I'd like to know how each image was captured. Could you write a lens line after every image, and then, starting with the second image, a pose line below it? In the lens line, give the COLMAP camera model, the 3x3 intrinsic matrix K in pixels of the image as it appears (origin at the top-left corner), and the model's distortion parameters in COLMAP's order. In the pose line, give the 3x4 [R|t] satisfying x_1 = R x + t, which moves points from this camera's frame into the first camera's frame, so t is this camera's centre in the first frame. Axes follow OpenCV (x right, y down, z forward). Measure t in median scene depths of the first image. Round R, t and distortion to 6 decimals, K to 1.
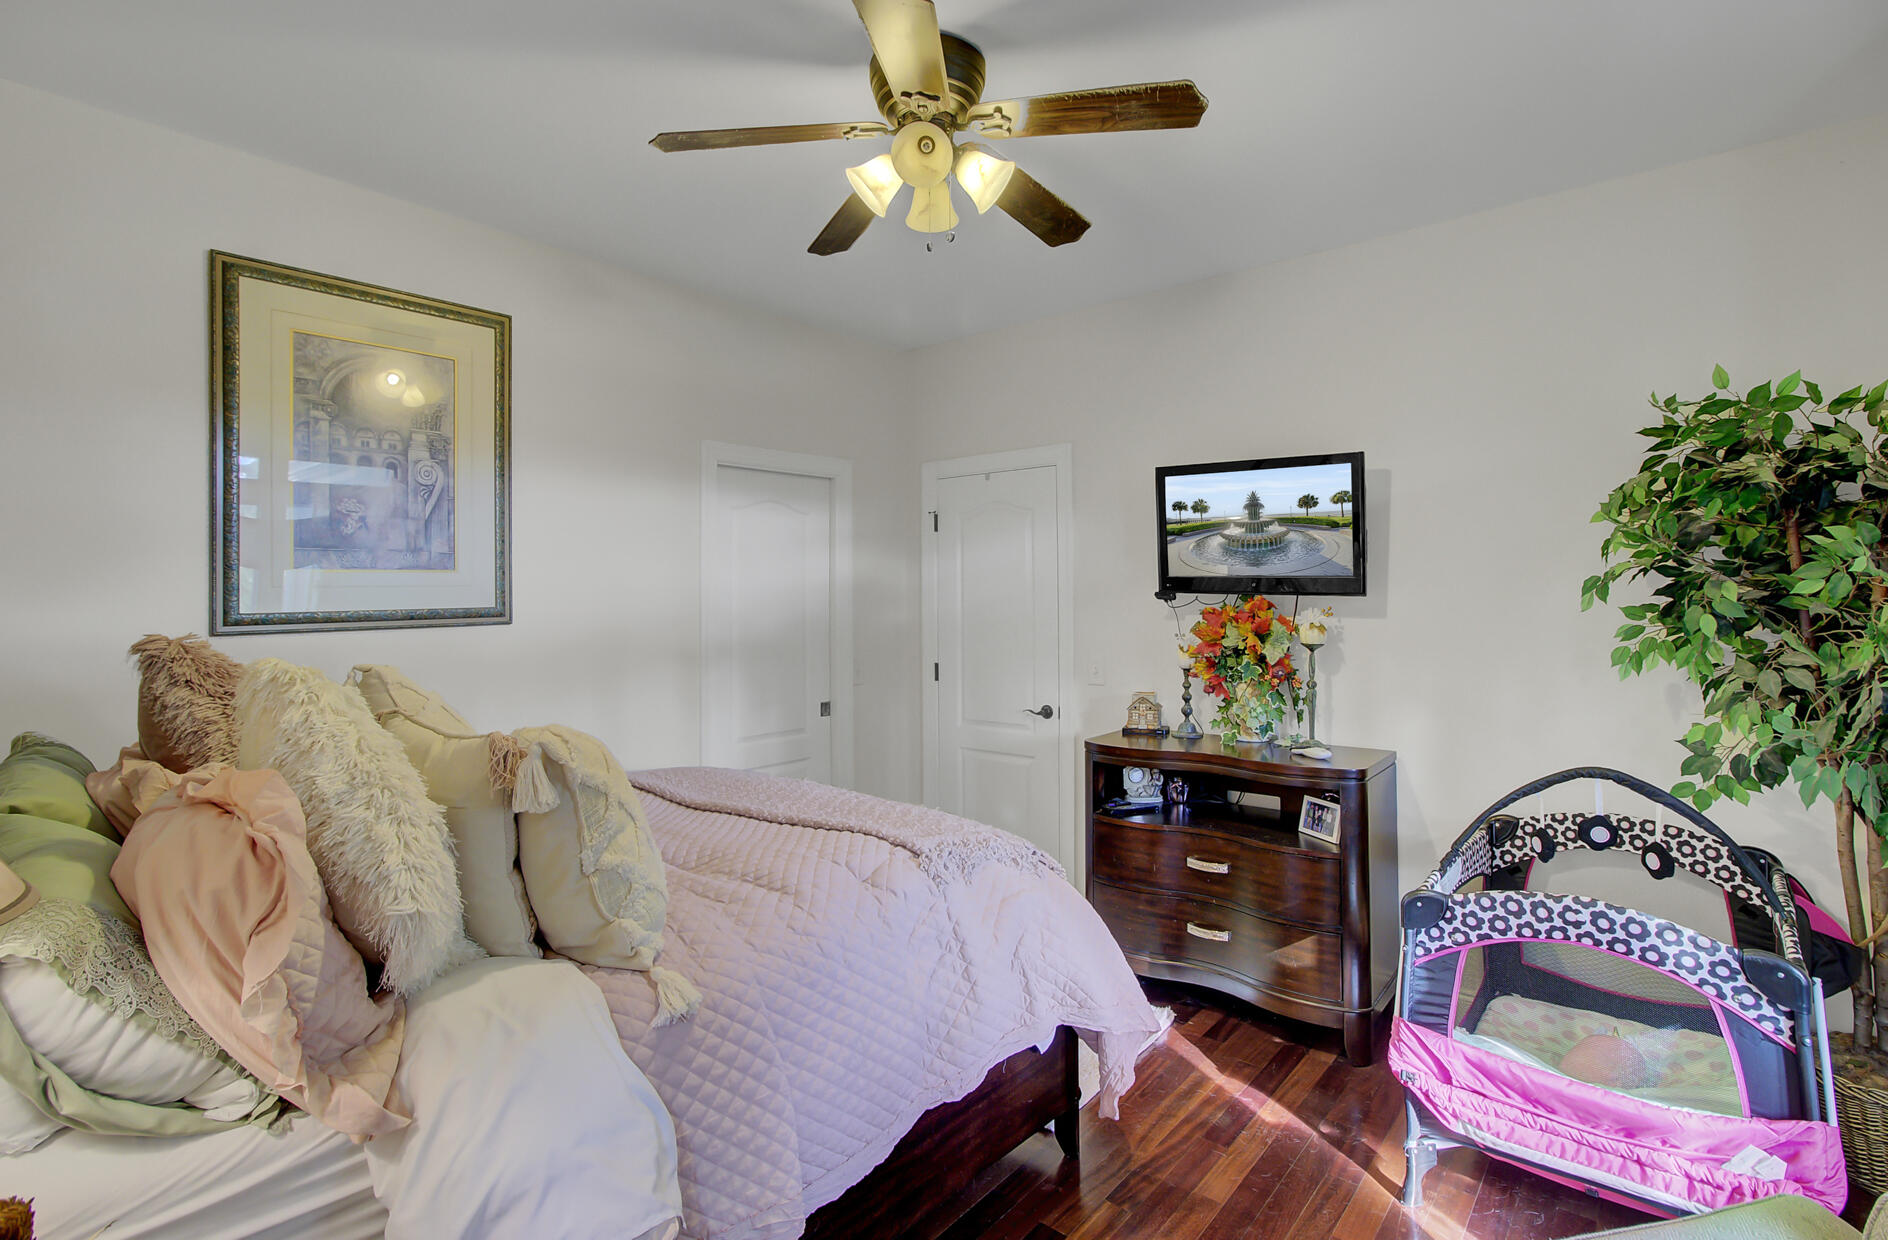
lens RADIAL K [[878.7, 0, 945.0], [0, 878.7, 566.9], [0, 0, 1]] dist [-0.003294, -0.000221]
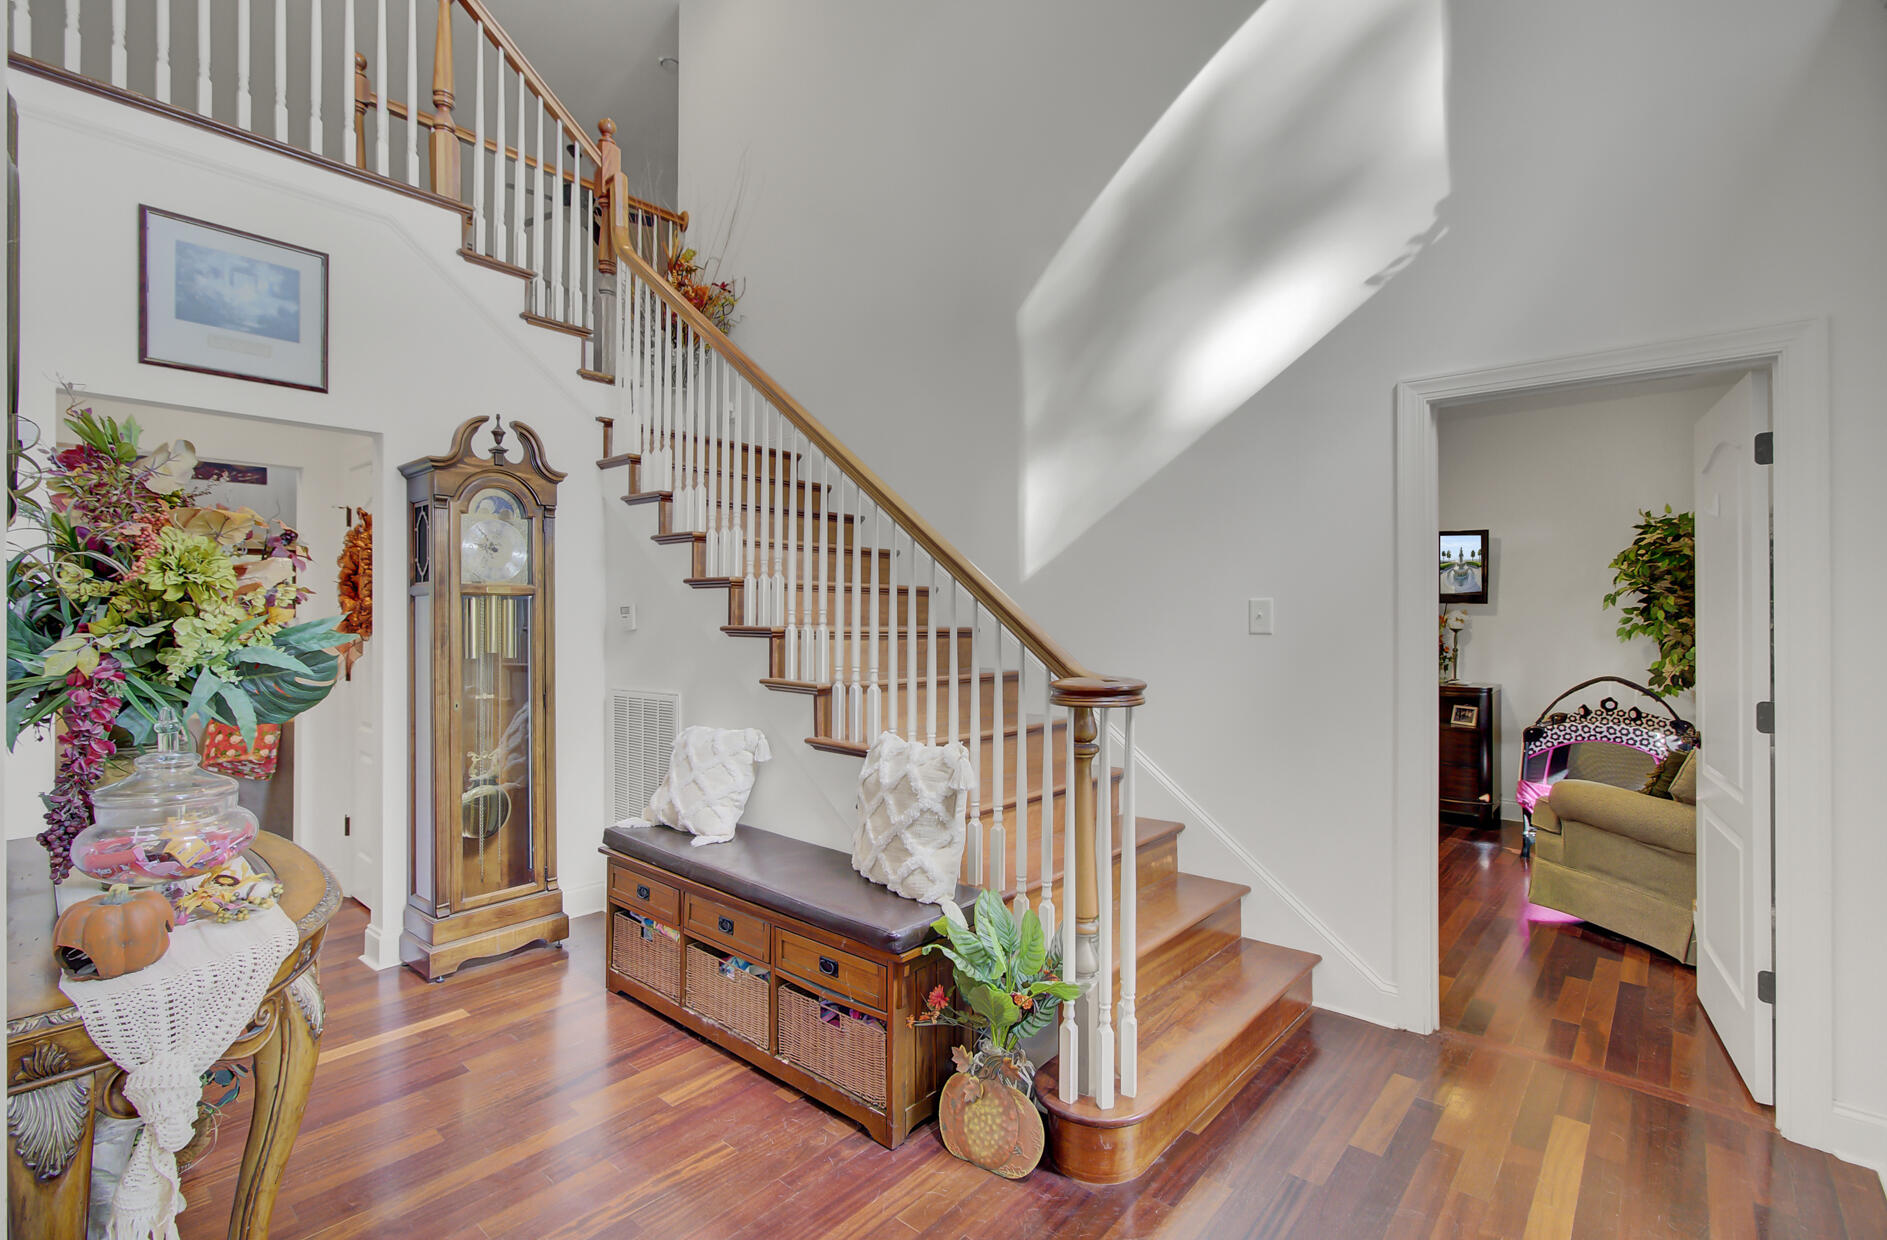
lens RADIAL K [[860.7, 0, 927.7], [0, 860.7, 606.5], [0, 0, 1]] dist [-0.002486, 0.000228]
pose [[0.999689, 0.012244, -0.021731, -0.897814], [-0.011779, 0.999702, 0.021376, 0.017265], [0.021986, -0.021113, 0.999535, -1.159439]]
